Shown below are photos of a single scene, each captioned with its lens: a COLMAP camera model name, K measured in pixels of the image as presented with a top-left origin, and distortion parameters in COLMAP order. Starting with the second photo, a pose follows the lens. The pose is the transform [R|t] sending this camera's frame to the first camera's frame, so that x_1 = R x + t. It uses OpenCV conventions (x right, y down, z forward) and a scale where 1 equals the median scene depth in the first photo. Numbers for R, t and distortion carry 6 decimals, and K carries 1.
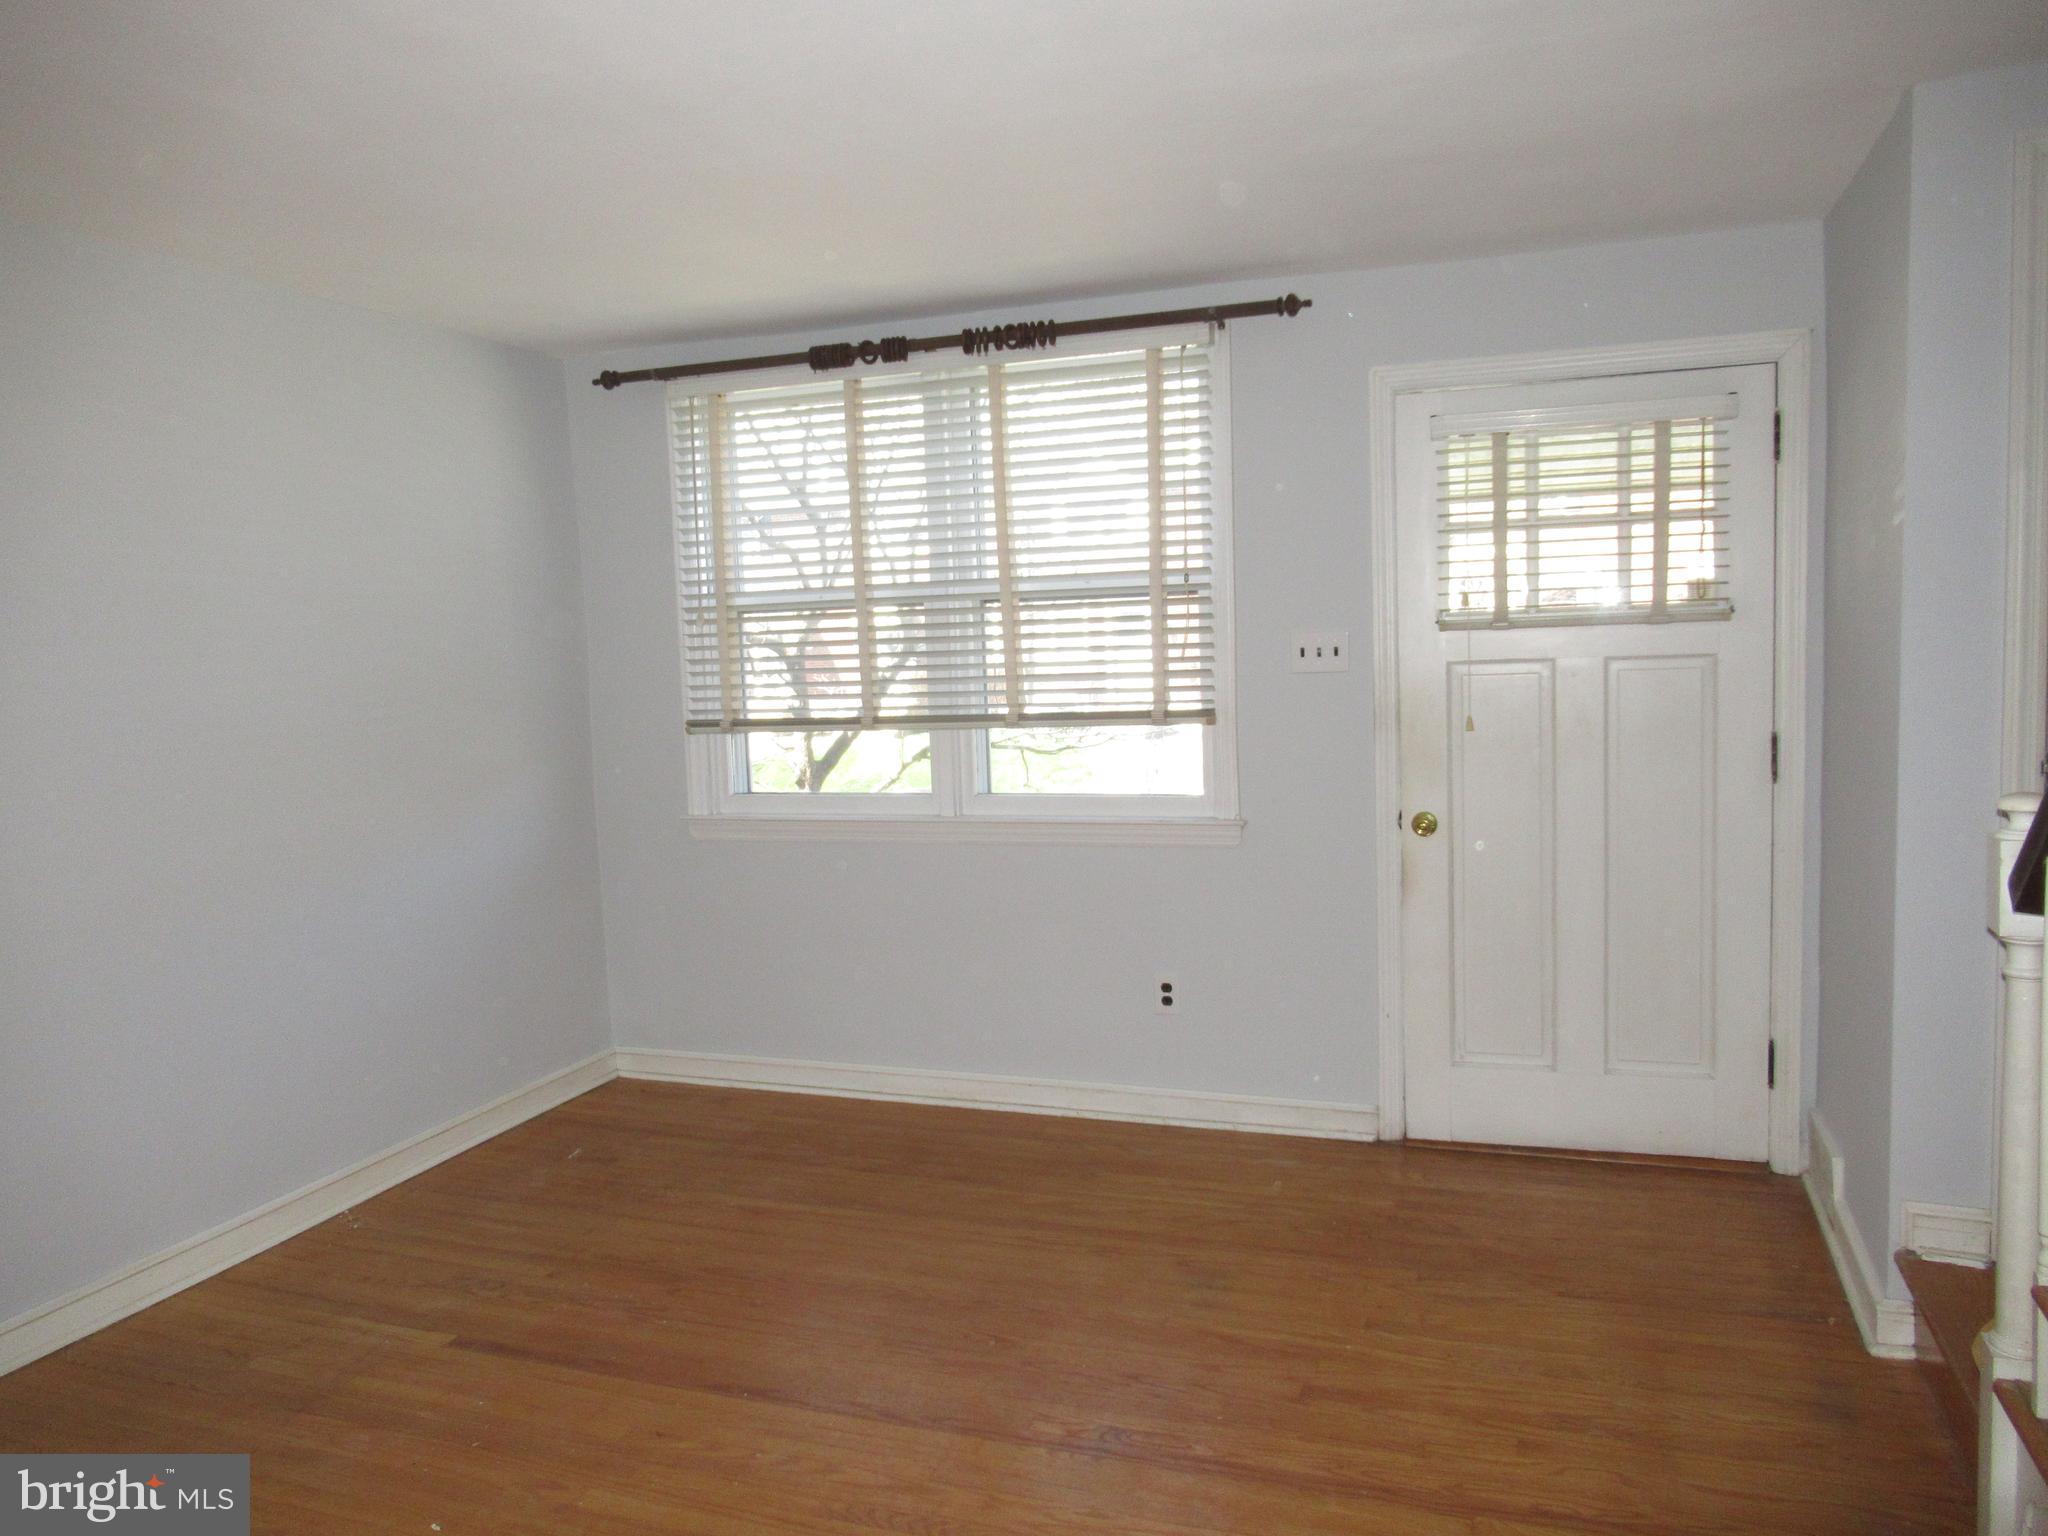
lens RADIAL K [[1523.2, 0, 1024.8], [0, 1523.2, 768.8], [0, 0, 1]] dist [-0.007381, 0.001924]
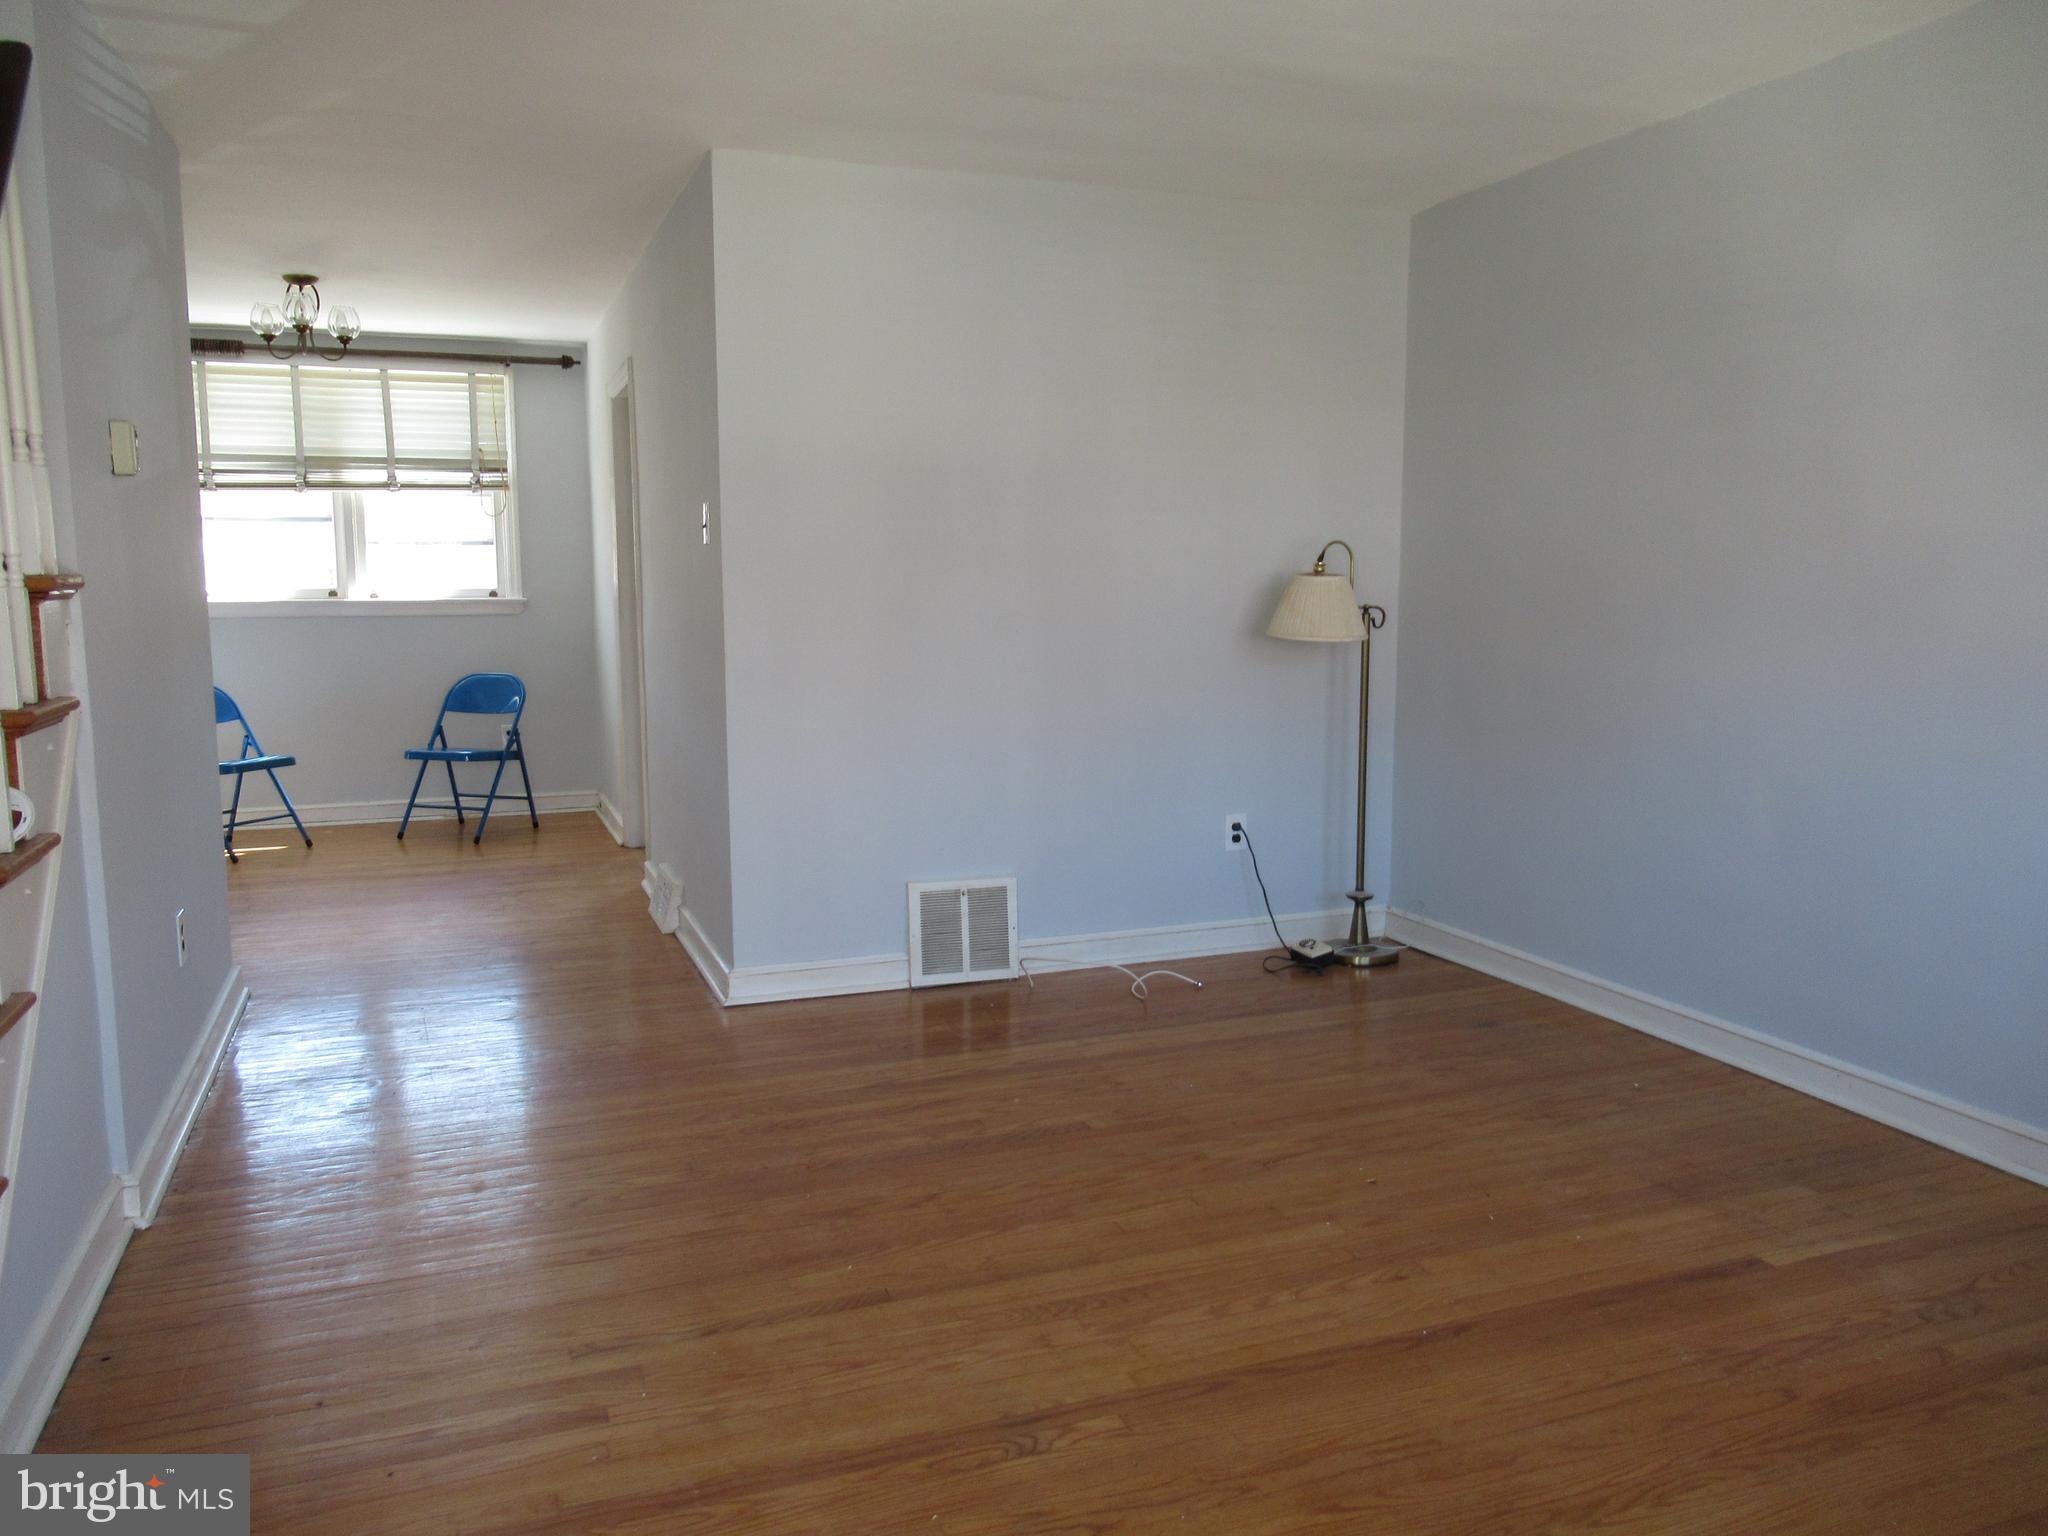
lens RADIAL K [[1523.2, 0, 1025.0], [0, 1523.2, 767.3], [0, 0, 1]] dist [-0.007381, 0.001924]
pose [[-0.756934, 0.113332, -0.643589, 0.450144], [-0.037281, 0.975754, 0.215670, -0.058850], [0.652427, 0.187242, -0.734356, 1.311962]]
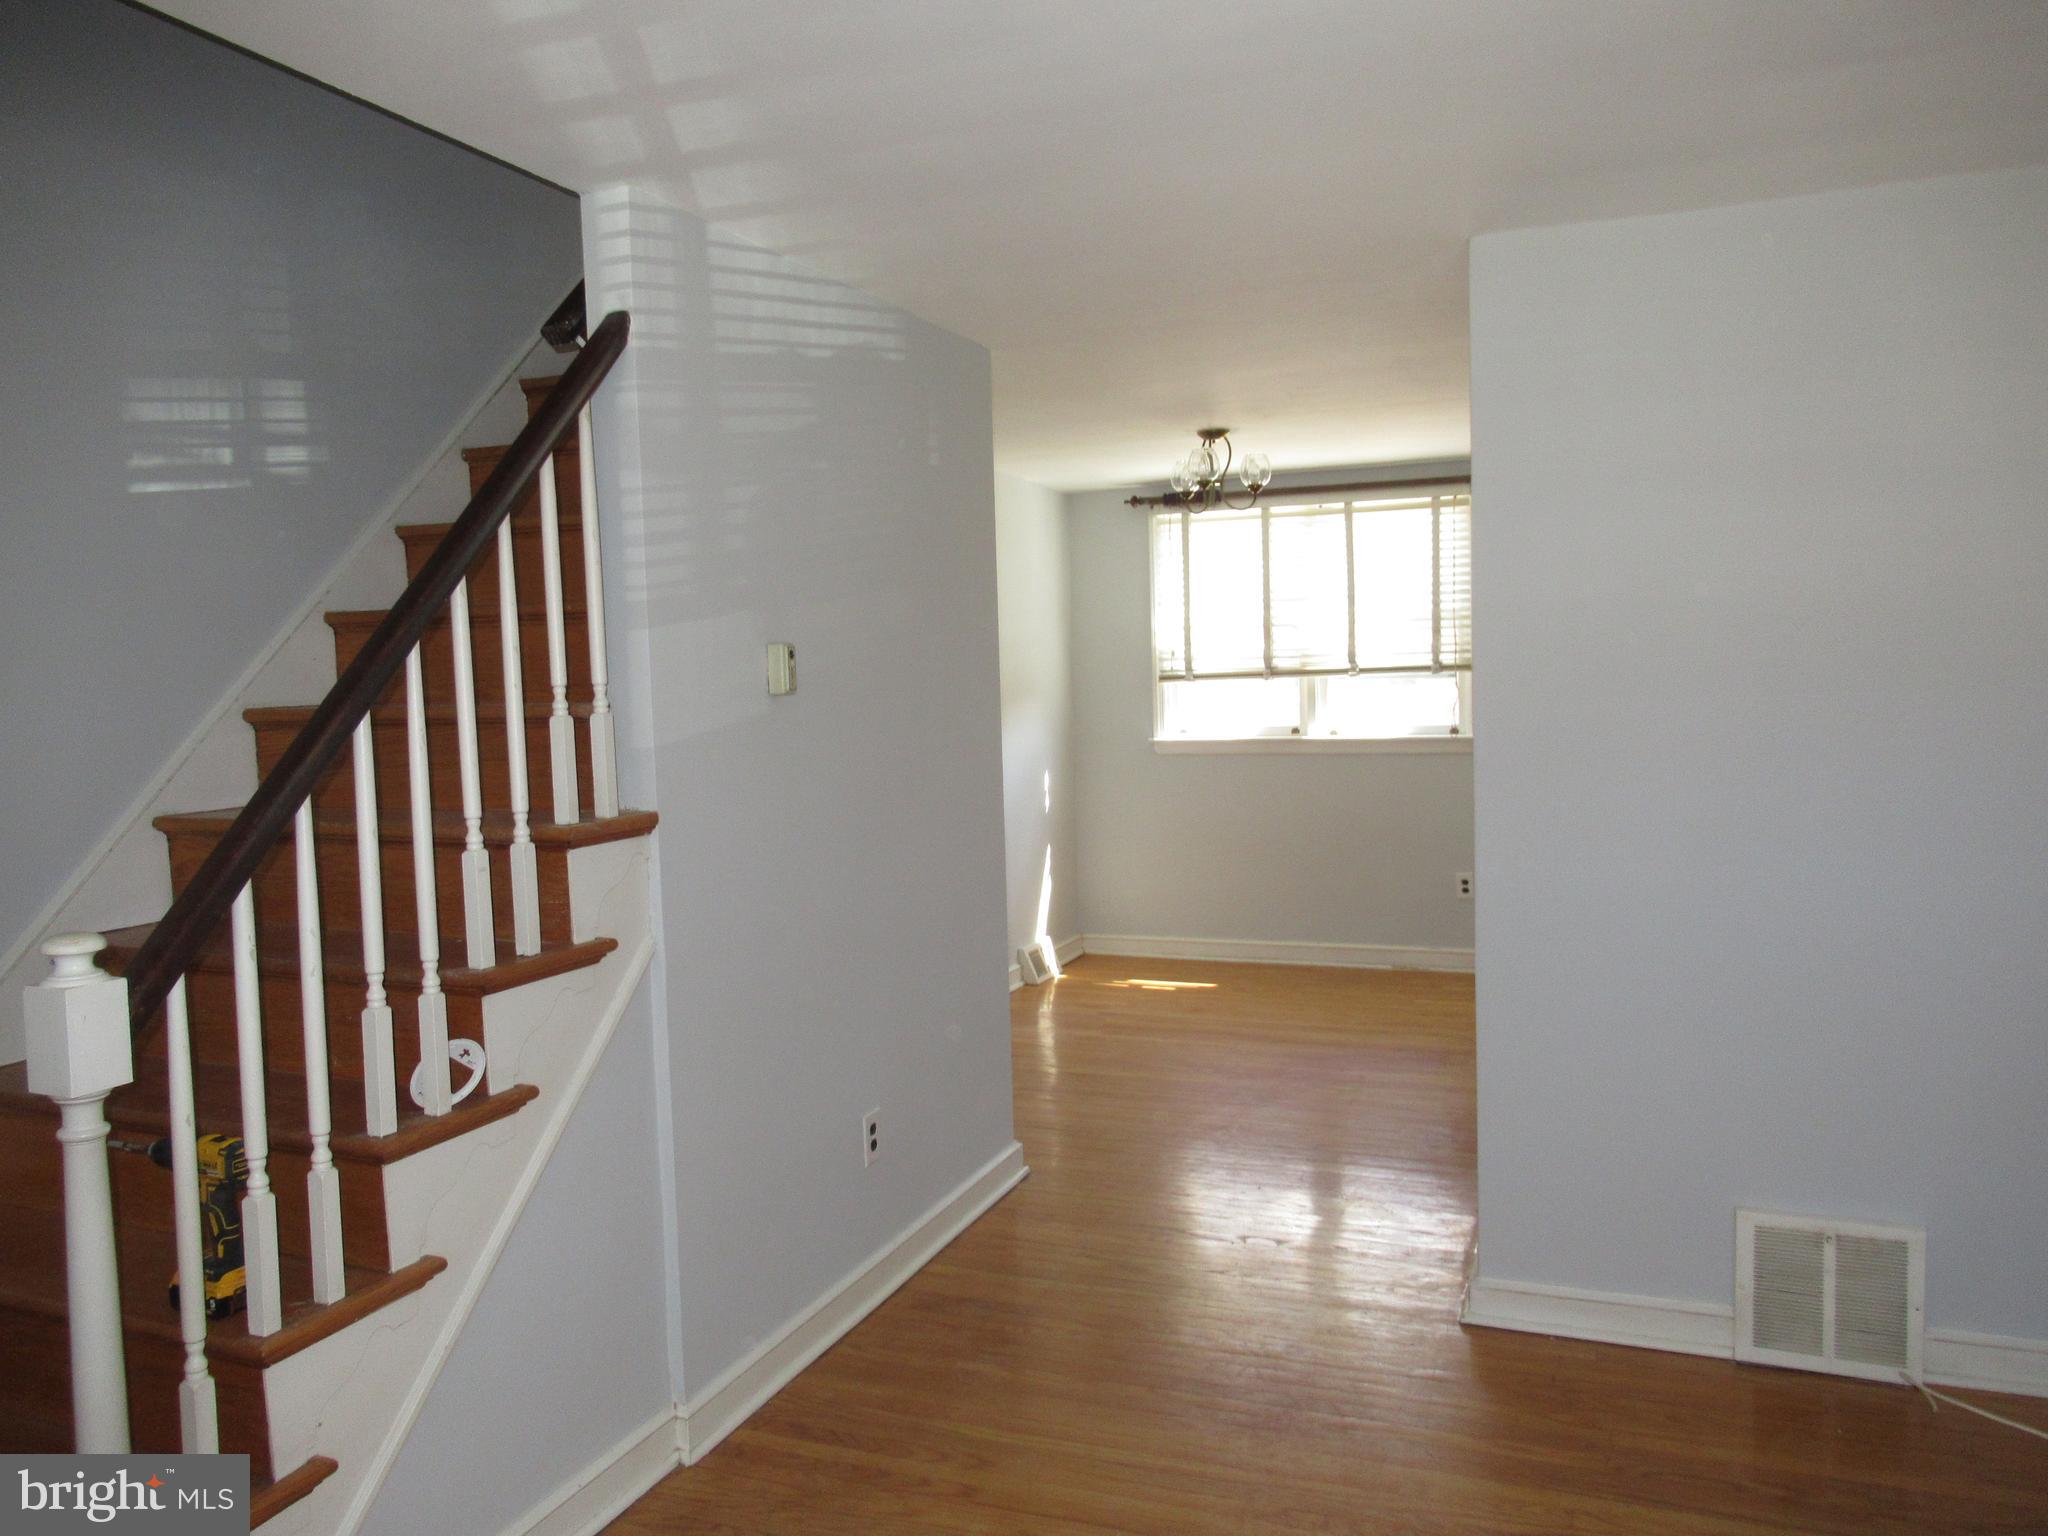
lens RADIAL K [[1523.2, 0, 1021.4], [0, 1523.2, 771.3], [0, 0, 1]] dist [-0.007381, 0.001924]
pose [[-0.997289, 0.056270, 0.047413, 0.265785], [0.063135, 0.985324, 0.158592, -0.081188], [-0.037793, 0.161155, -0.986205, 1.247067]]
